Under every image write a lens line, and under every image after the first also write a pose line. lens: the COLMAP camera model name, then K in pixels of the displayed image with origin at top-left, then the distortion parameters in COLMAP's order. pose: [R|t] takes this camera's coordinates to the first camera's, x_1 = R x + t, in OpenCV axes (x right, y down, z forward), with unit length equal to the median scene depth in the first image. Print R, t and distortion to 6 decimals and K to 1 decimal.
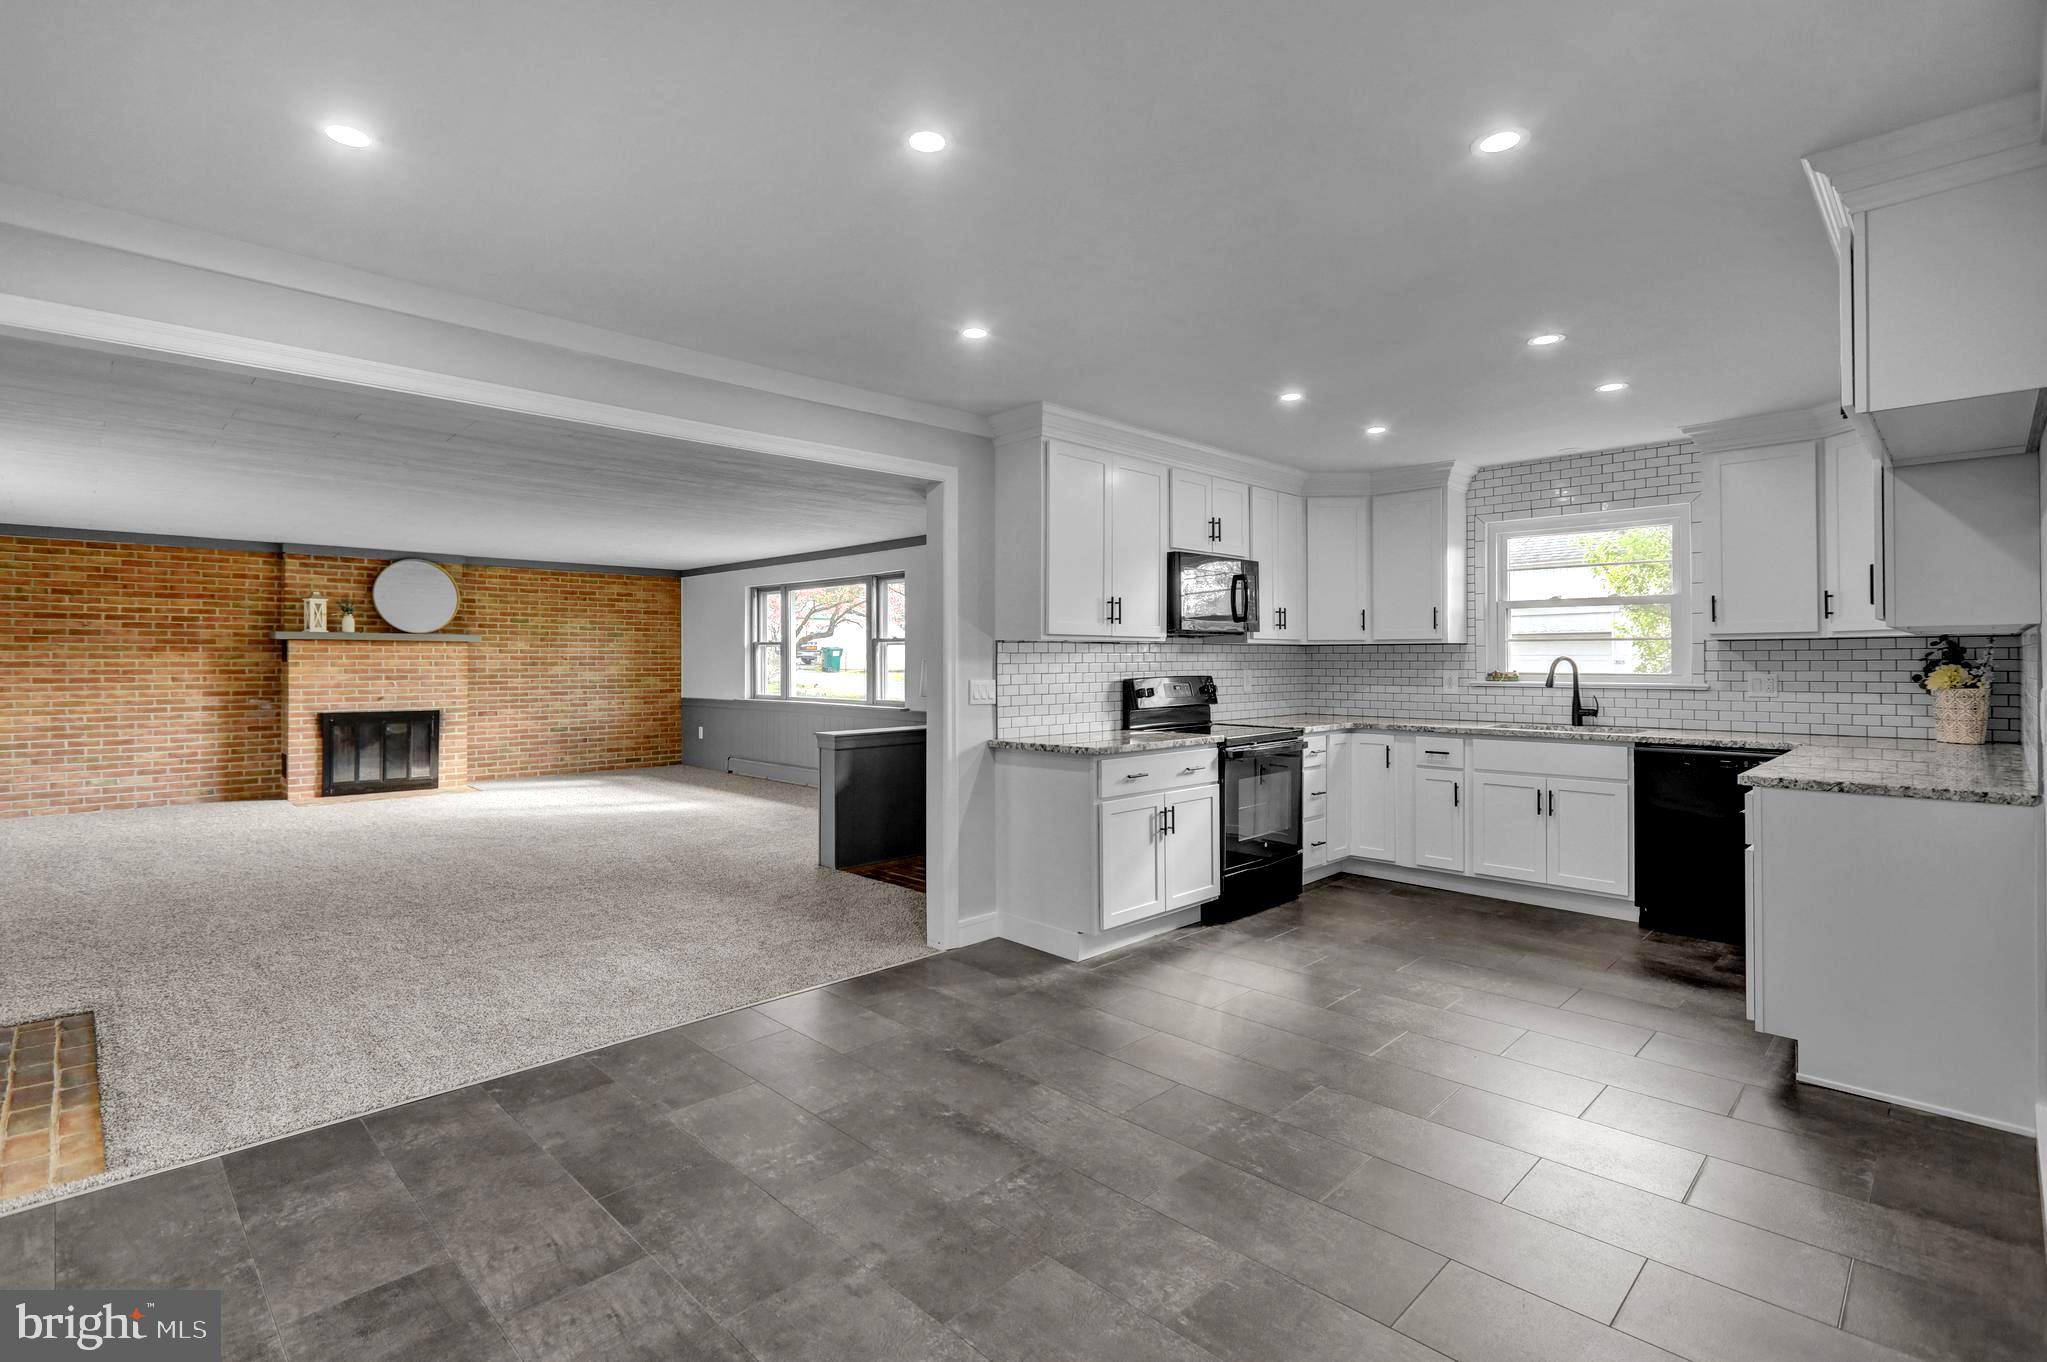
lens RADIAL K [[962.6, 0, 1015.6], [0, 962.6, 651.8], [0, 0, 1]] dist [0.002285, 0.000660]
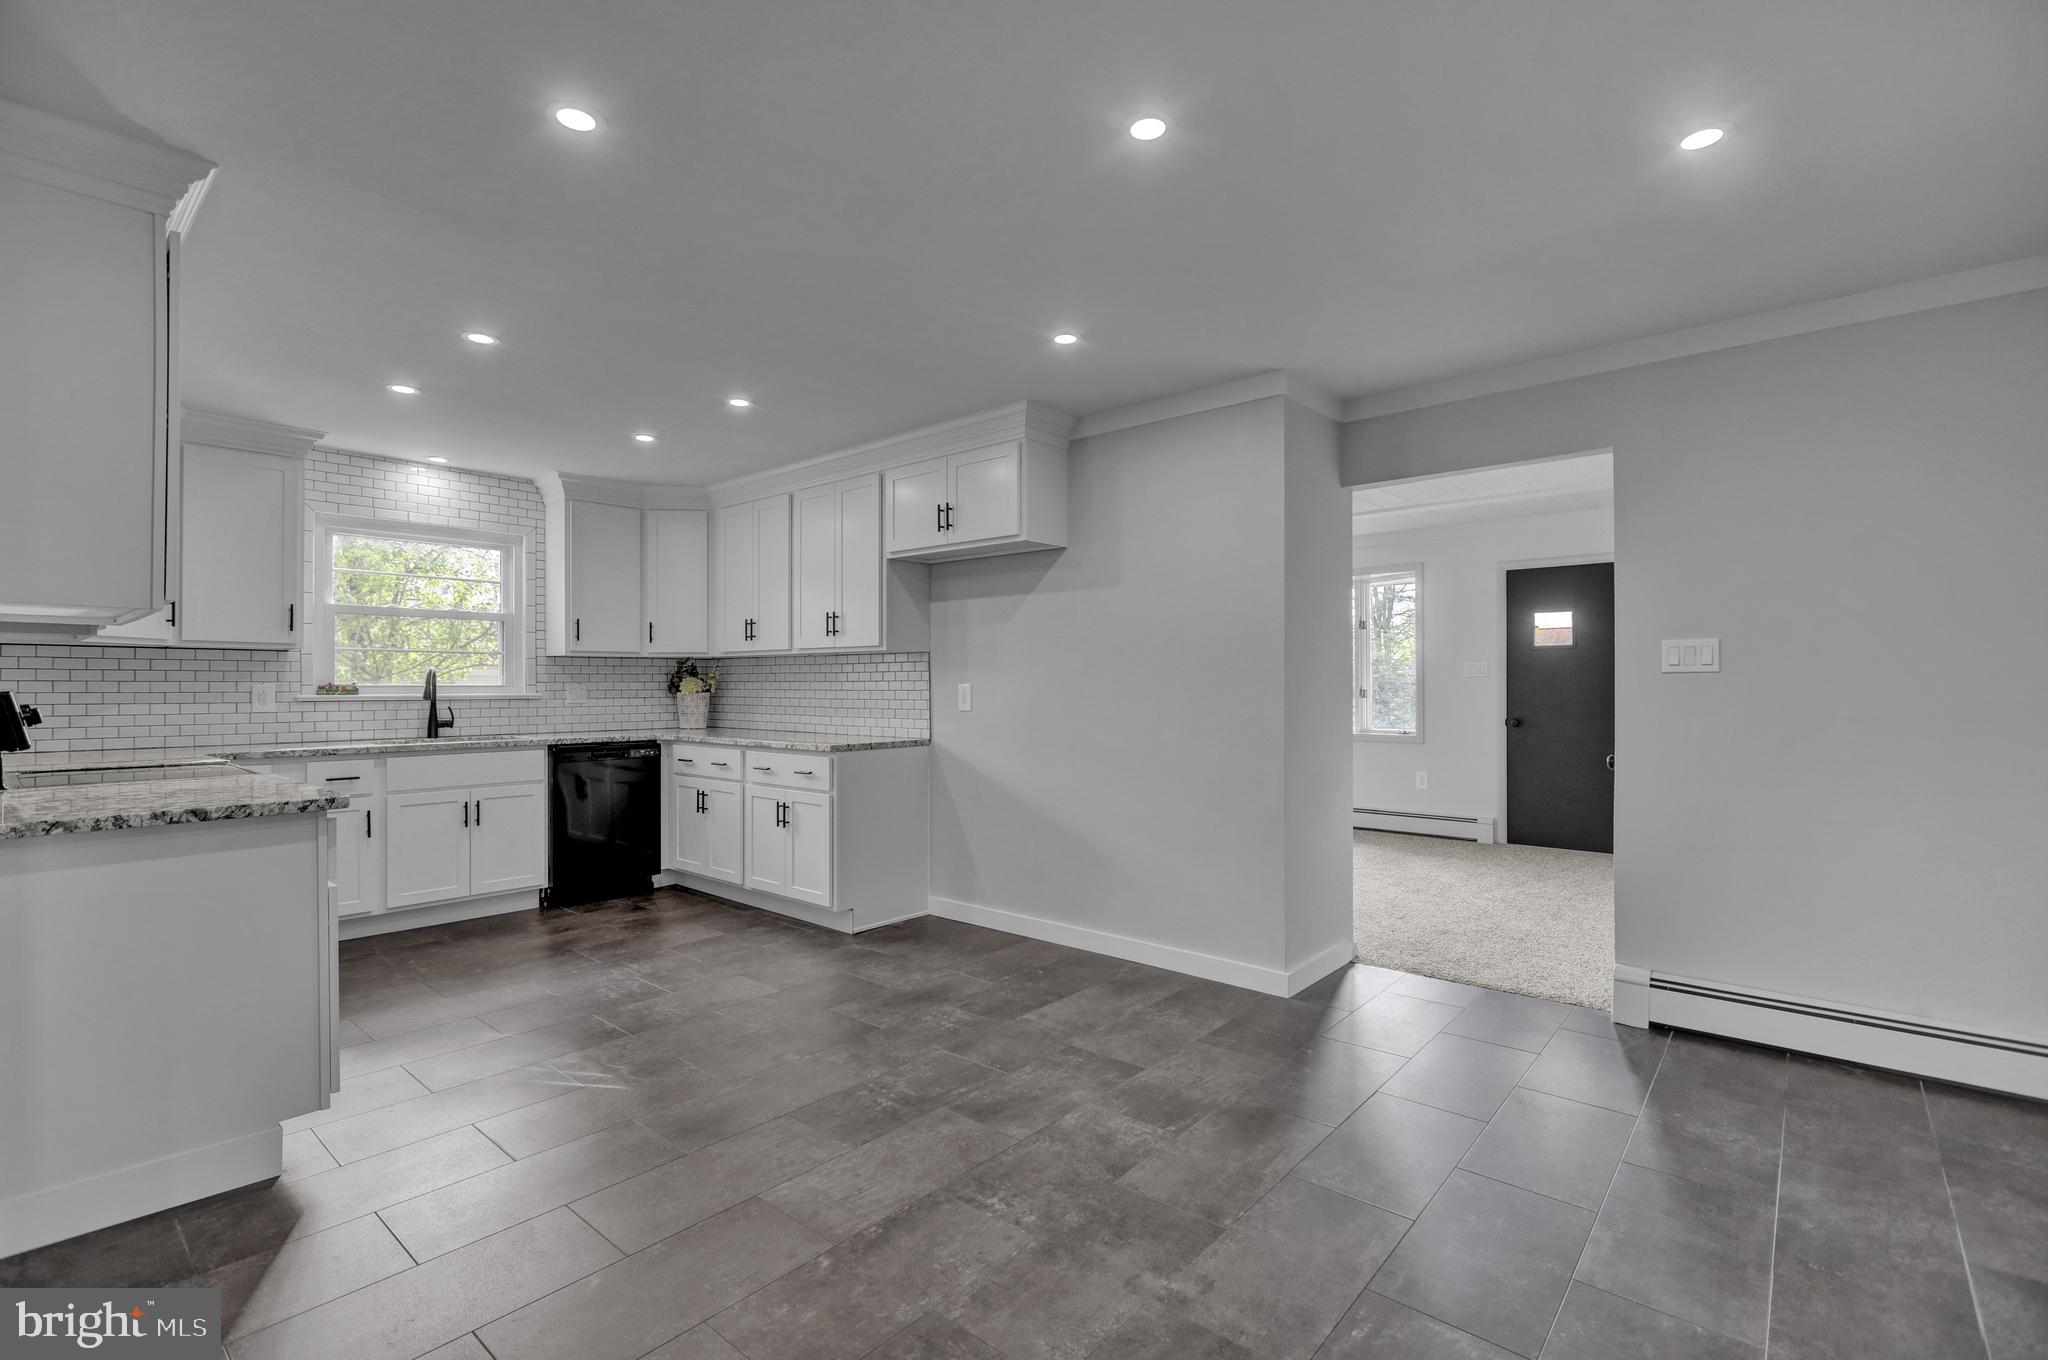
lens RADIAL K [[921.8, 0, 1016.9], [0, 921.8, 679.1], [0, 0, 1]] dist [0.000021, -0.000003]
pose [[-0.072258, 0.009445, 0.997341, -0.408848], [-0.007427, 0.999922, -0.010007, 0.021374], [-0.997358, -0.008130, -0.072182, 0.472958]]
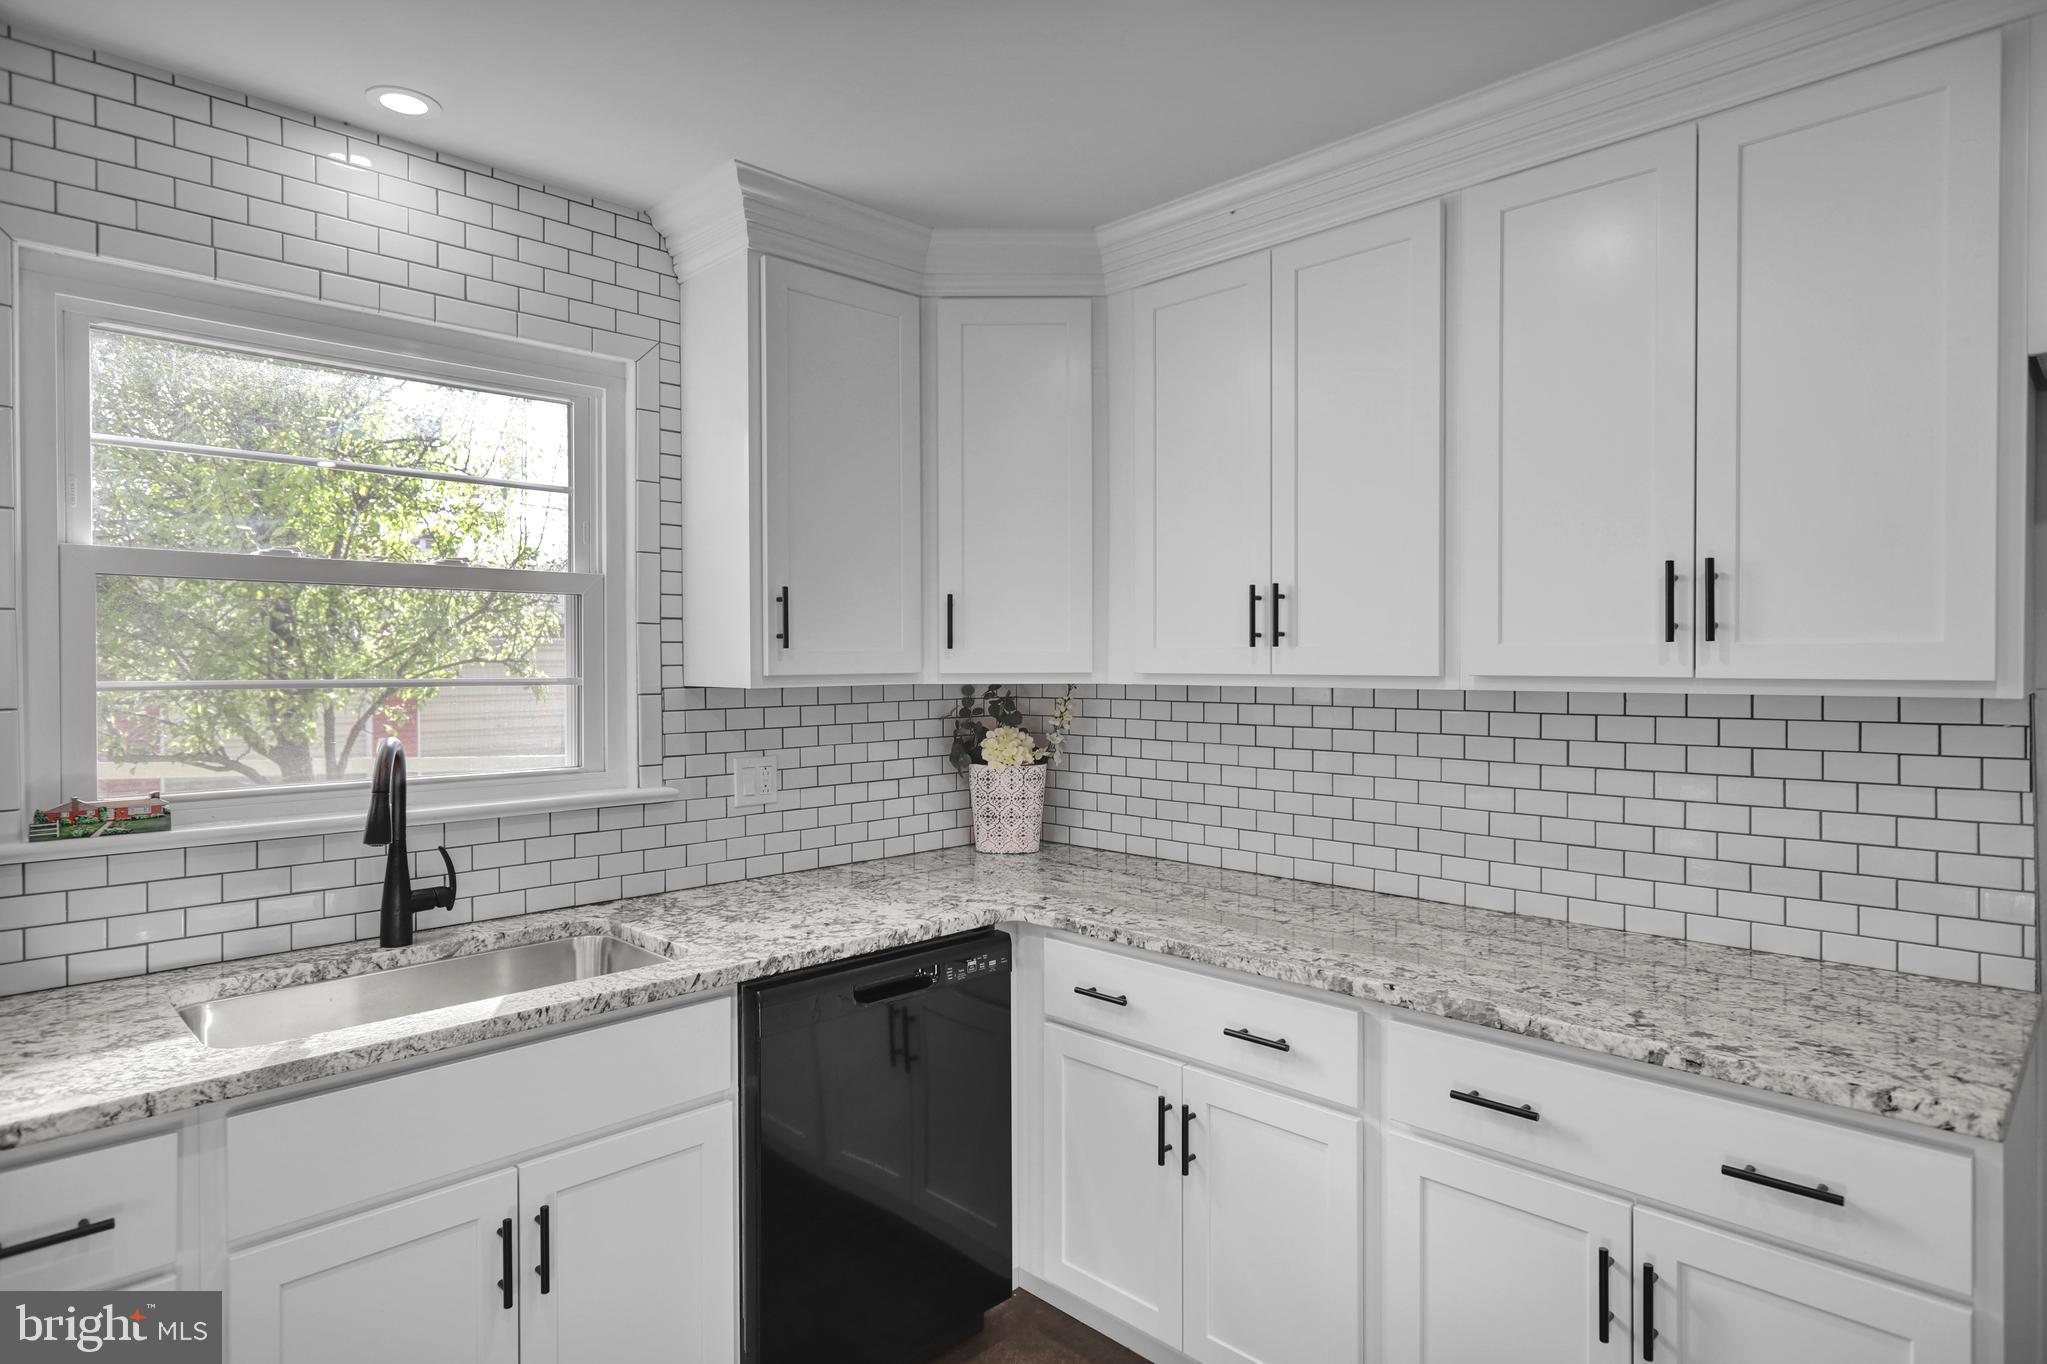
lens RADIAL K [[1133.9, 0, 1015.4], [0, 1133.9, 668.8], [0, 0, 1]] dist [0.003494, 0.002329]
pose [[-0.003153, -0.004016, 0.999987, 0.191448], [-0.006155, 0.999973, 0.003997, -0.021580], [-0.999976, -0.006142, -0.003178, 0.793173]]
